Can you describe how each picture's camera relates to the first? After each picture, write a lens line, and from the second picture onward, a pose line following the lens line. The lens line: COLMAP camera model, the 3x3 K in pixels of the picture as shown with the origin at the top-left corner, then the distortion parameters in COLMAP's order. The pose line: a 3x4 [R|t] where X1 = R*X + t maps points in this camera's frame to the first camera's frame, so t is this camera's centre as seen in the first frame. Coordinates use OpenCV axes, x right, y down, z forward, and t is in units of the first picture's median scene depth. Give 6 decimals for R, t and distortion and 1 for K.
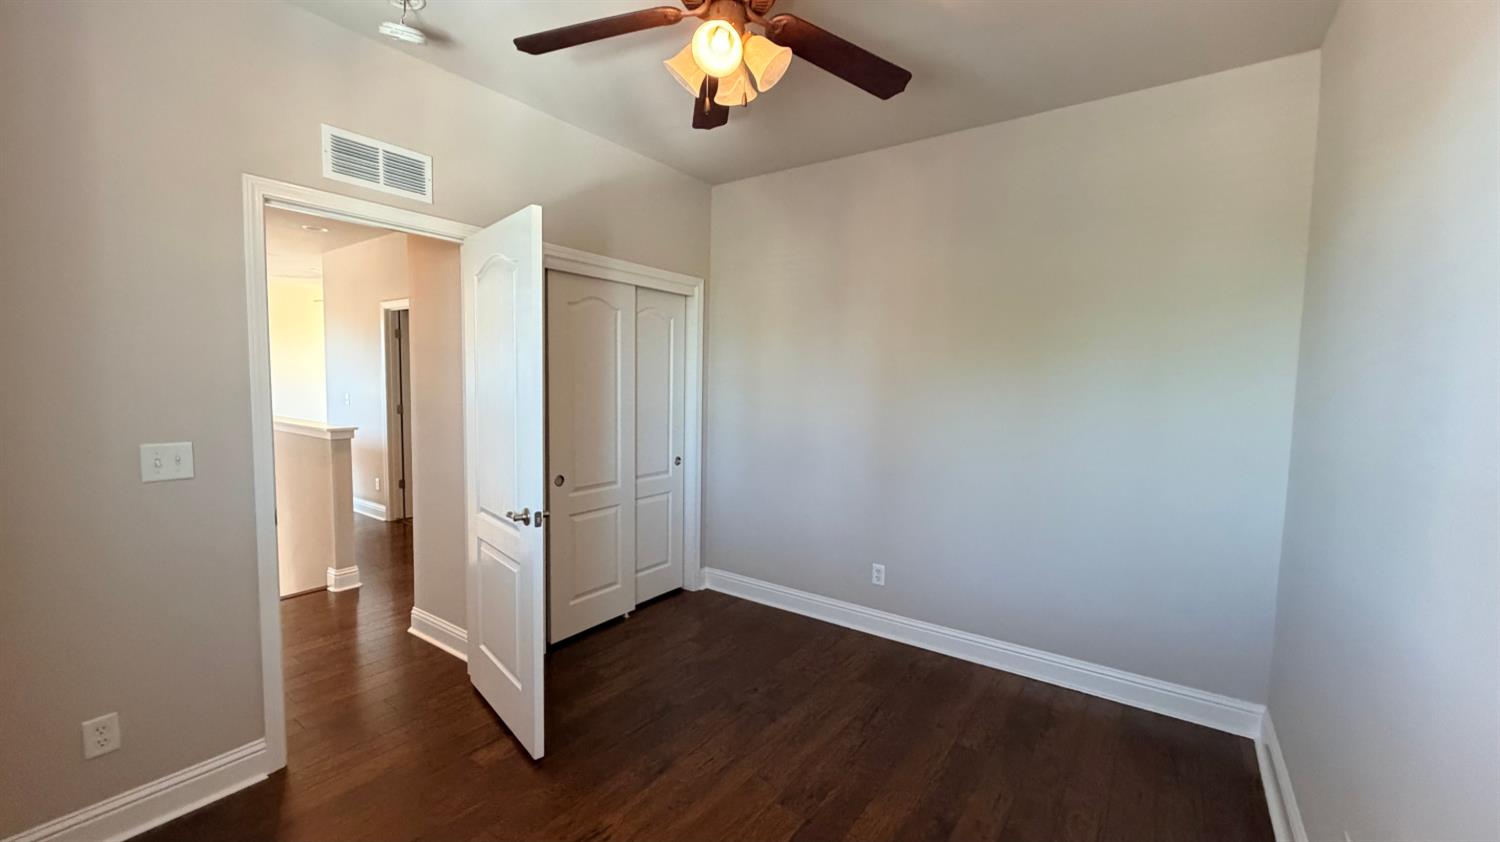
lens RADIAL K [[597.4, 0, 746.4], [0, 597.4, 422.5], [0, 0, 1]] dist [-0.000055, 0.000295]
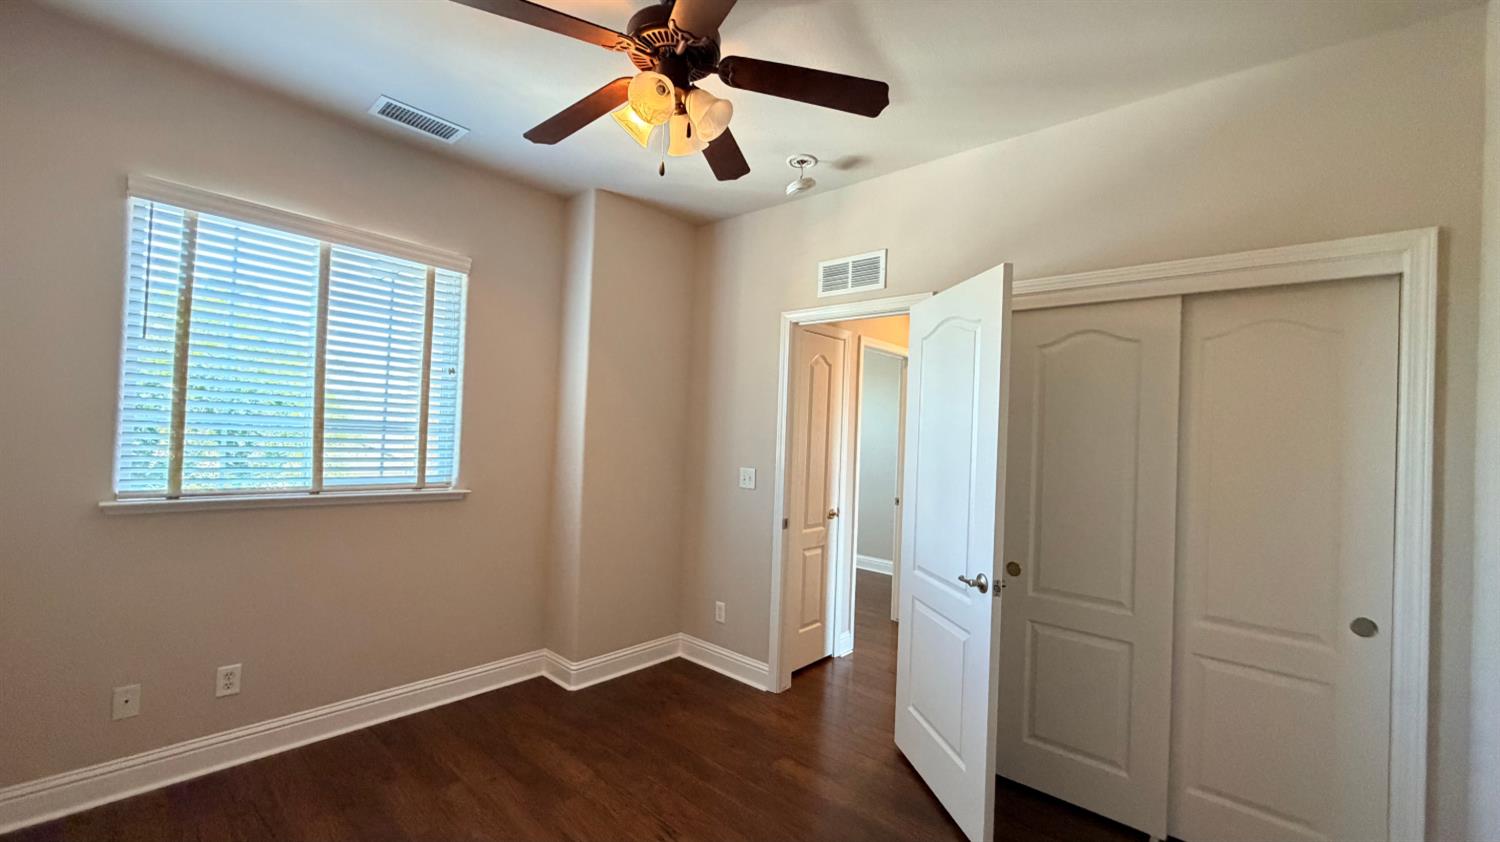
lens RADIAL K [[597.4, 0, 746.4], [0, 597.4, 422.5], [0, 0, 1]] dist [-0.000055, 0.000295]
pose [[-0.095183, -0.036816, -0.994779, 0.431983], [-0.112246, 0.993340, -0.026023, -0.028501], [0.989111, 0.109183, -0.098681, 0.577281]]
